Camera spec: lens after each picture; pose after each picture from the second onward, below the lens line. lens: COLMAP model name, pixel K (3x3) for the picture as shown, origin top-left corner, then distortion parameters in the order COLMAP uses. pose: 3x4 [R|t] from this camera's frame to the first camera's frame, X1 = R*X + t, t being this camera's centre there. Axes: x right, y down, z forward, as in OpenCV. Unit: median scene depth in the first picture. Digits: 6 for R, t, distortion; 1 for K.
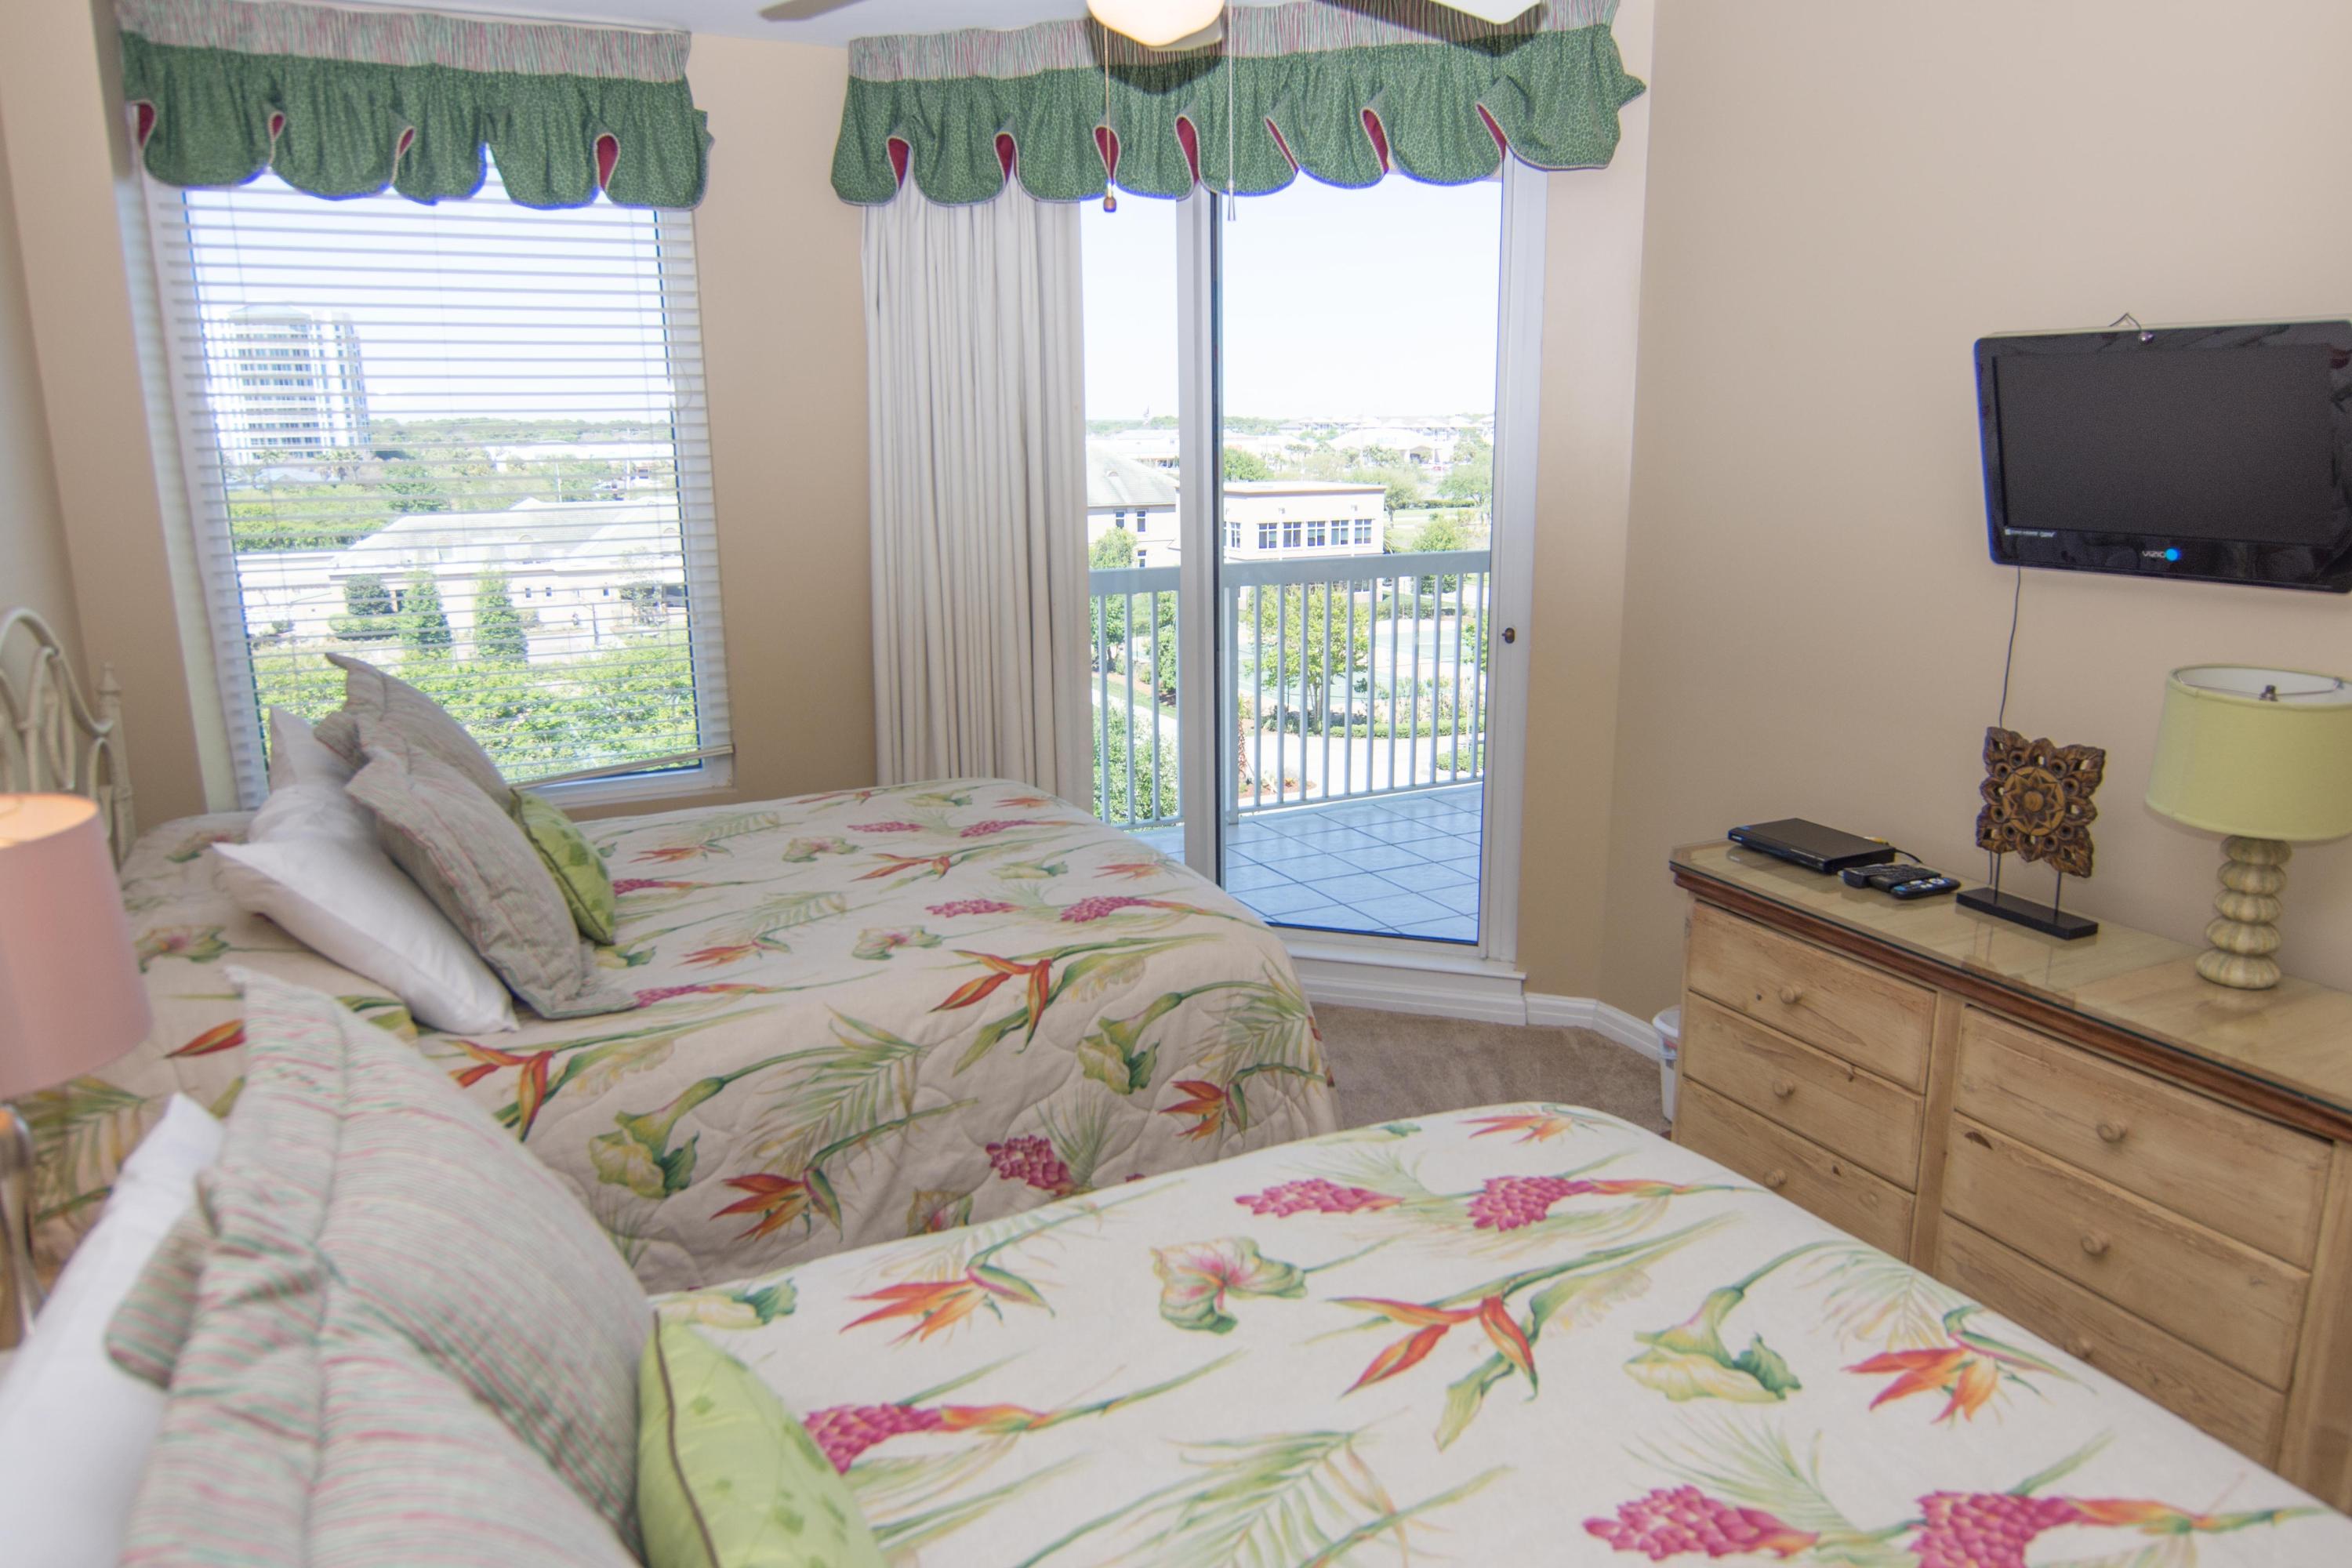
lens RADIAL K [[1548.9, 0, 1216.3], [0, 1548.9, 785.6], [0, 0, 1]] dist [-0.000136, -0.017306]
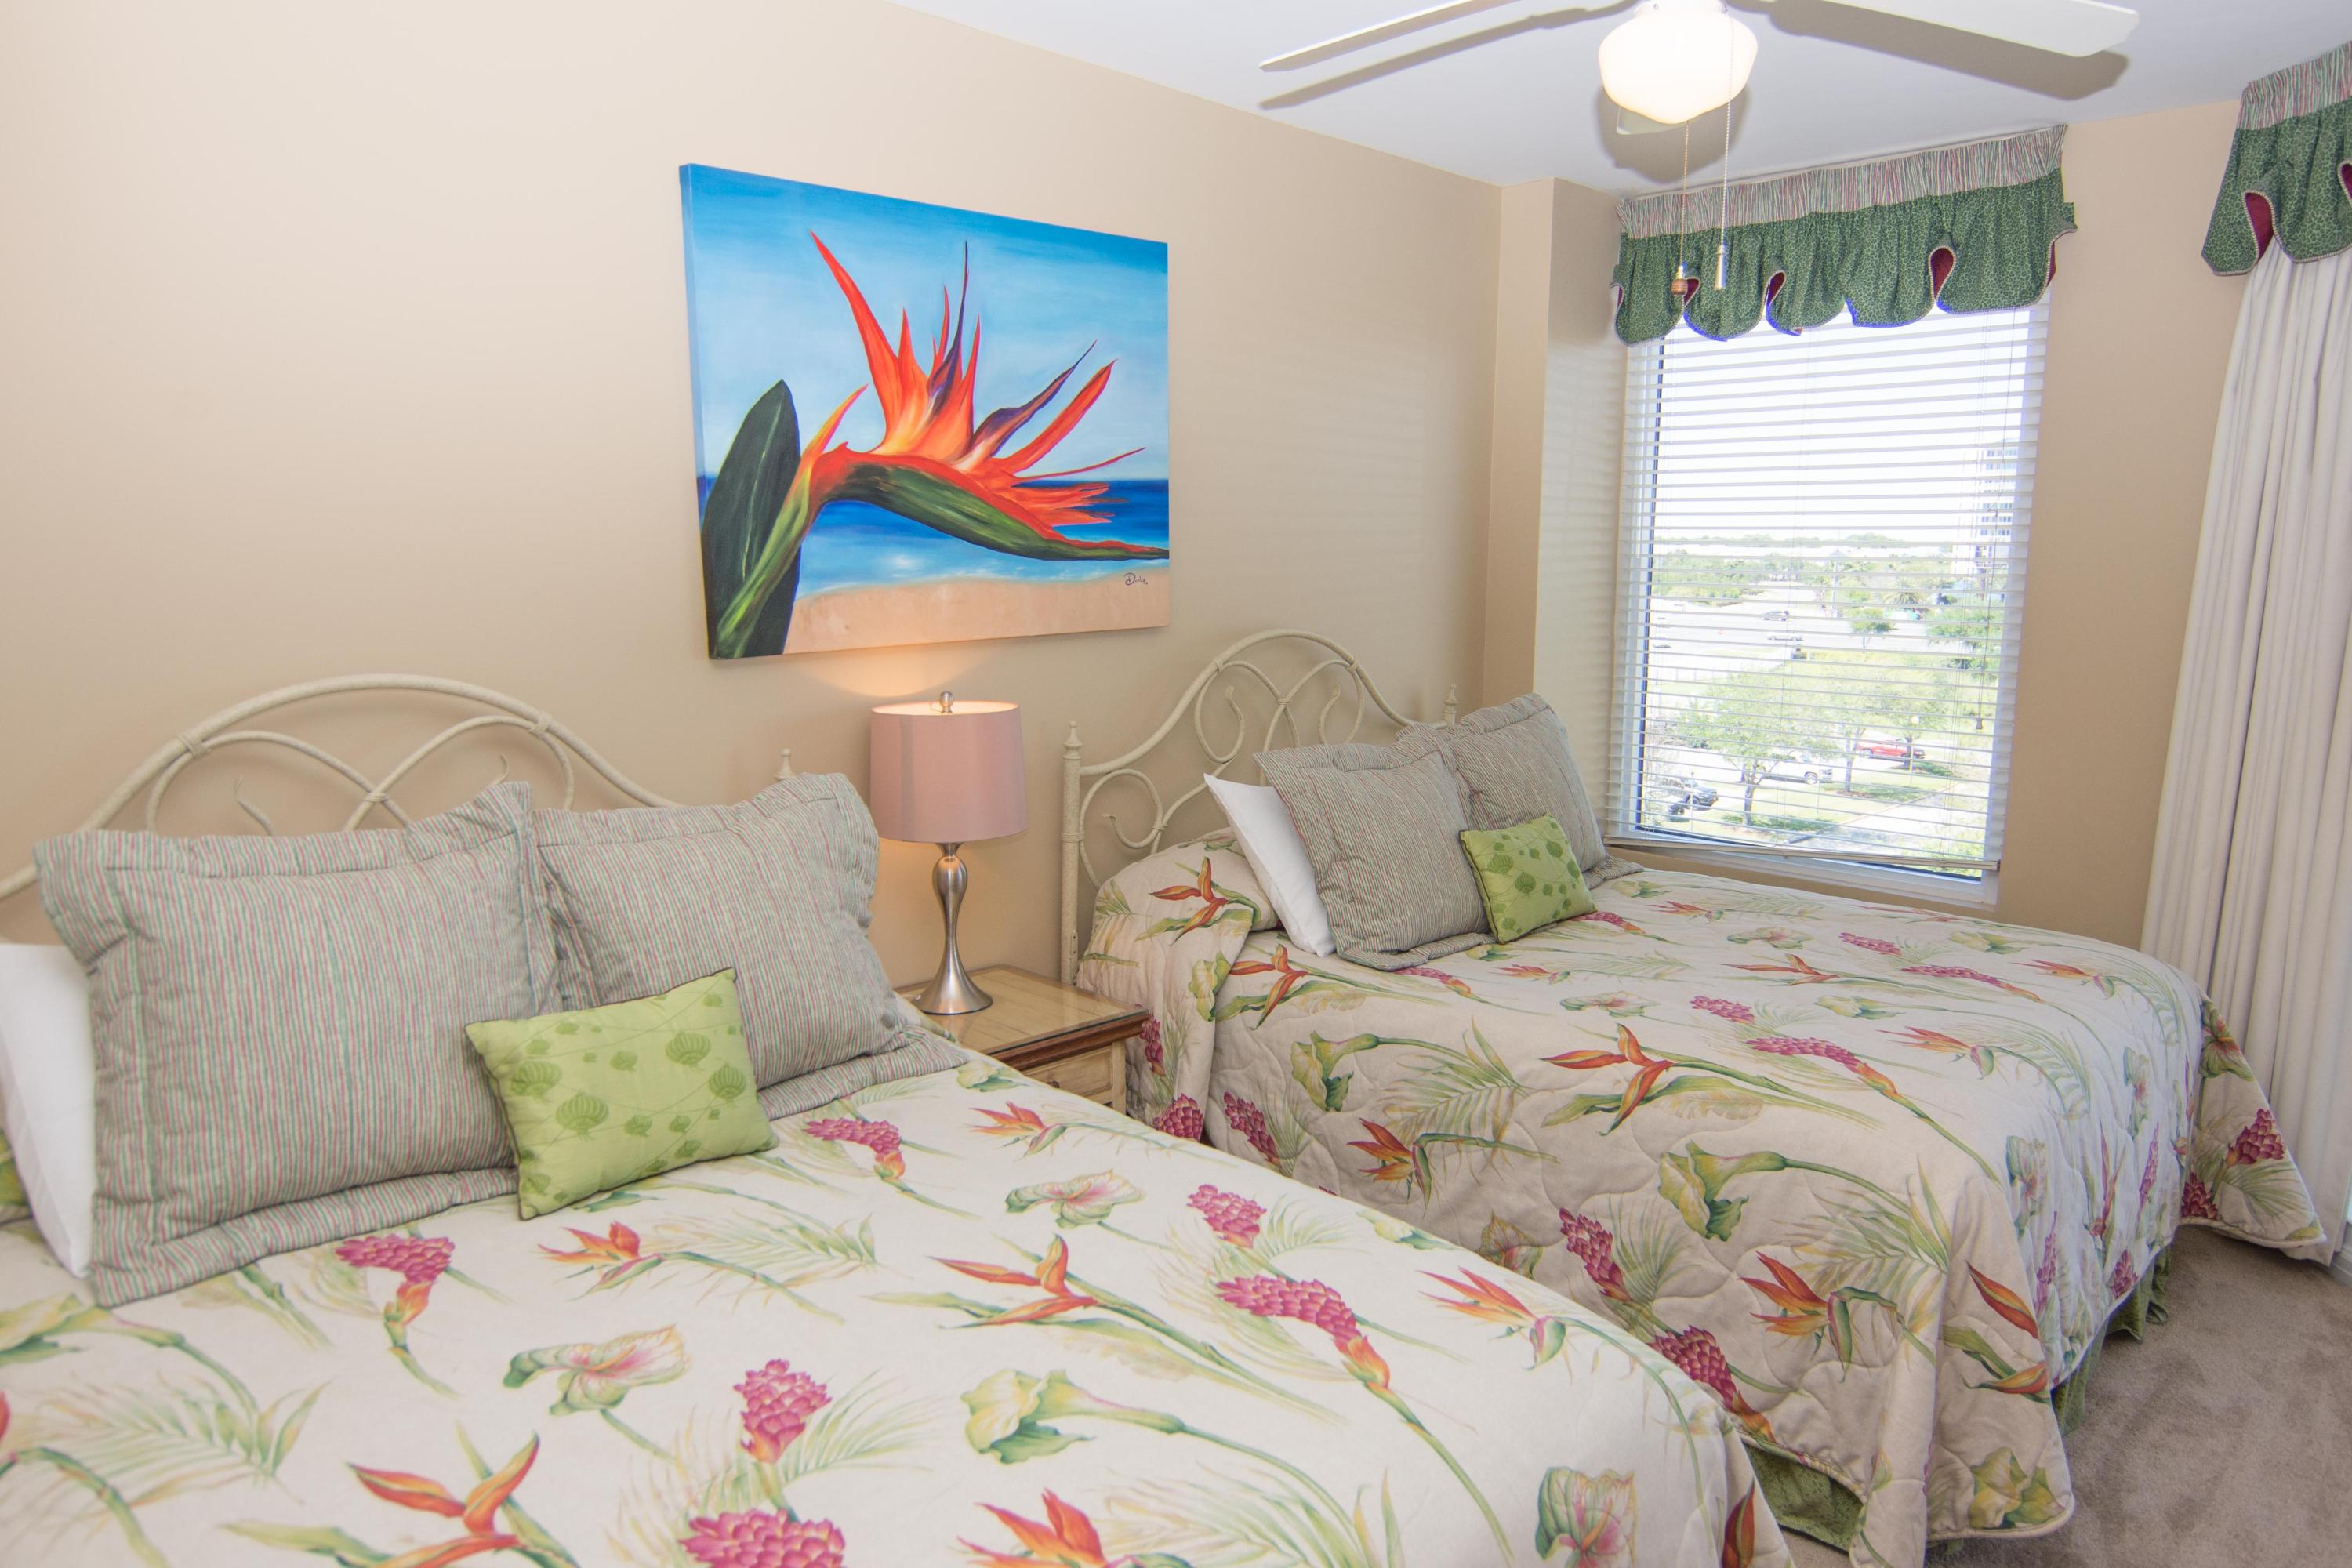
lens RADIAL K [[1548.9, 0, 1216.3], [0, 1548.9, 785.6], [0, 0, 1]] dist [-0.000136, -0.017306]
pose [[0.311709, 0.156711, -0.937166, 0.670206], [-0.226961, 0.970035, 0.086719, -0.072934], [0.922674, 0.185669, 0.337936, 0.379892]]
